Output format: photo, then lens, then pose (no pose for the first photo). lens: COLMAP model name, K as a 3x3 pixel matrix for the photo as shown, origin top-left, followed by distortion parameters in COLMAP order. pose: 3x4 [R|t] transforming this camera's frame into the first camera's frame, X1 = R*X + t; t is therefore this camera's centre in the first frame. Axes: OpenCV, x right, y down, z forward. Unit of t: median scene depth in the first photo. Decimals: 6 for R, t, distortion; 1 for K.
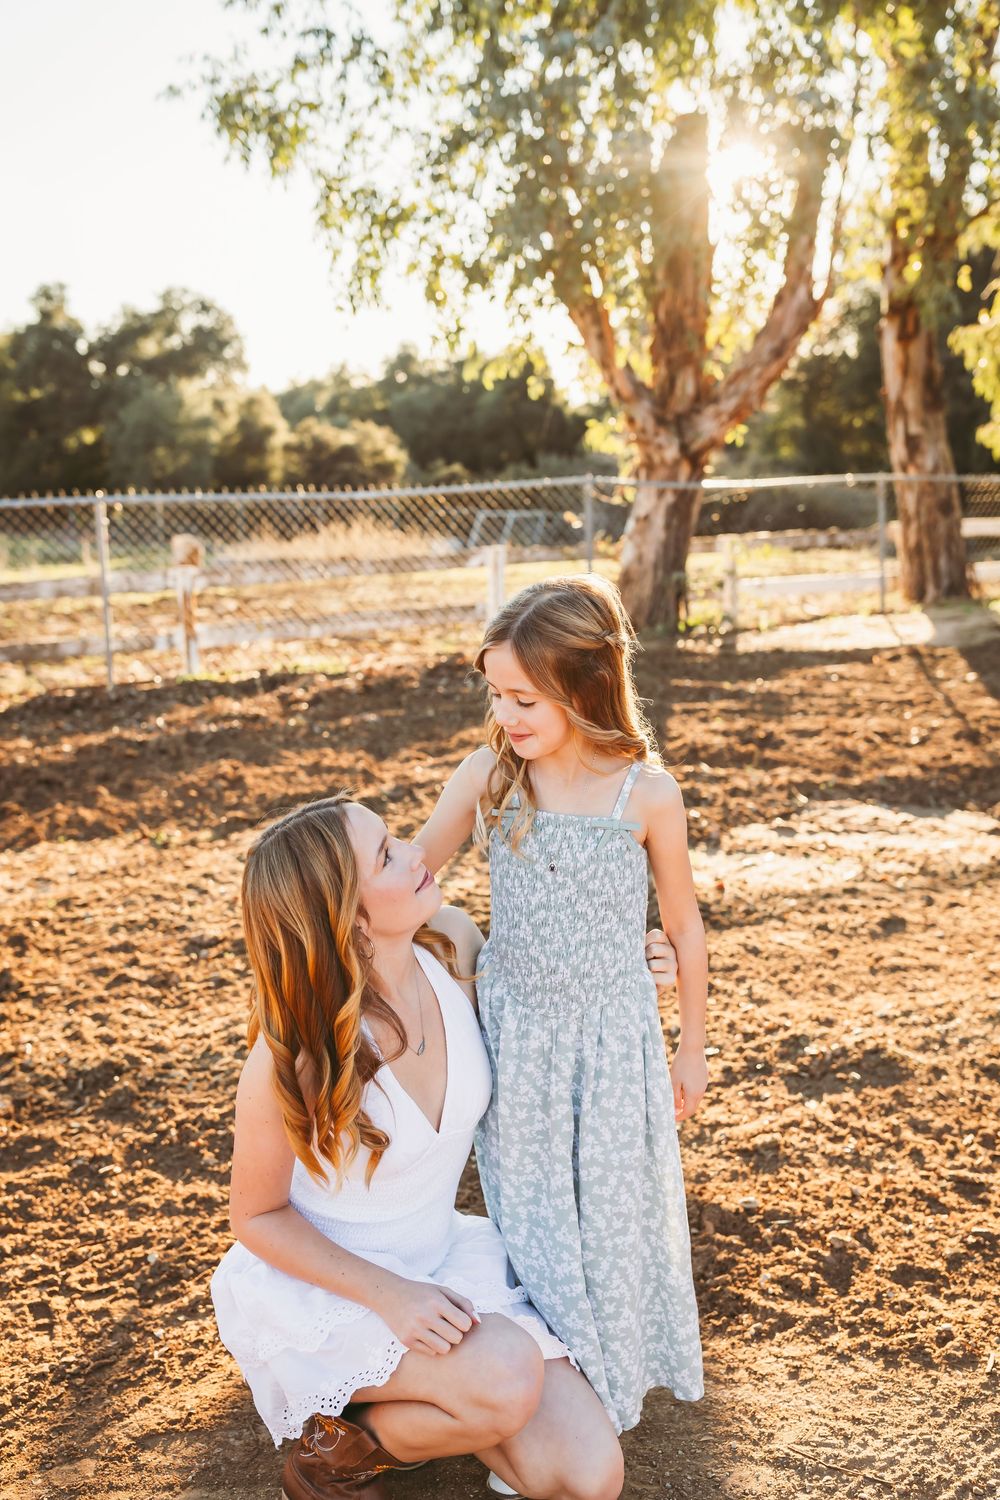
lens RADIAL K [[1463.5, 0, 481.3], [0, 1463.5, 724.6], [0, 0, 1]] dist [0.007079, -0.008554]
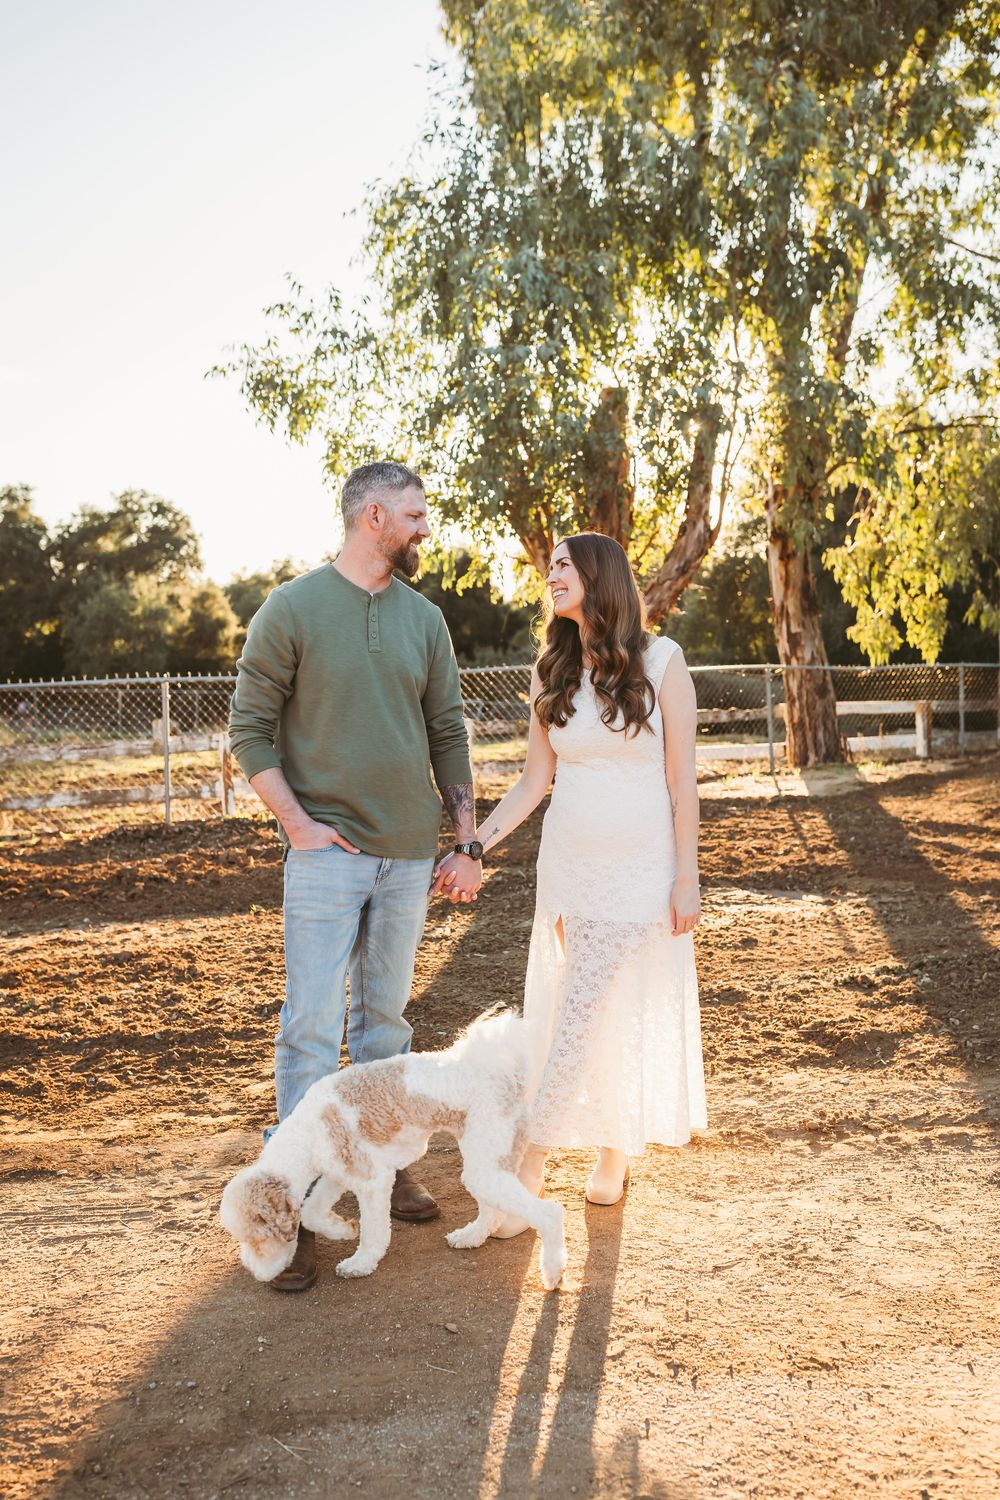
lens RADIAL K [[1427.0, 0, 504.0], [0, 1427.0, 747.5], [0, 0, 1]] dist [0.006310, -0.005433]
pose [[0.998154, 0.001267, 0.060727, -0.054620], [0.005557, 0.993684, -0.112076, 0.071878], [-0.060486, 0.112206, 0.991842, -0.384519]]
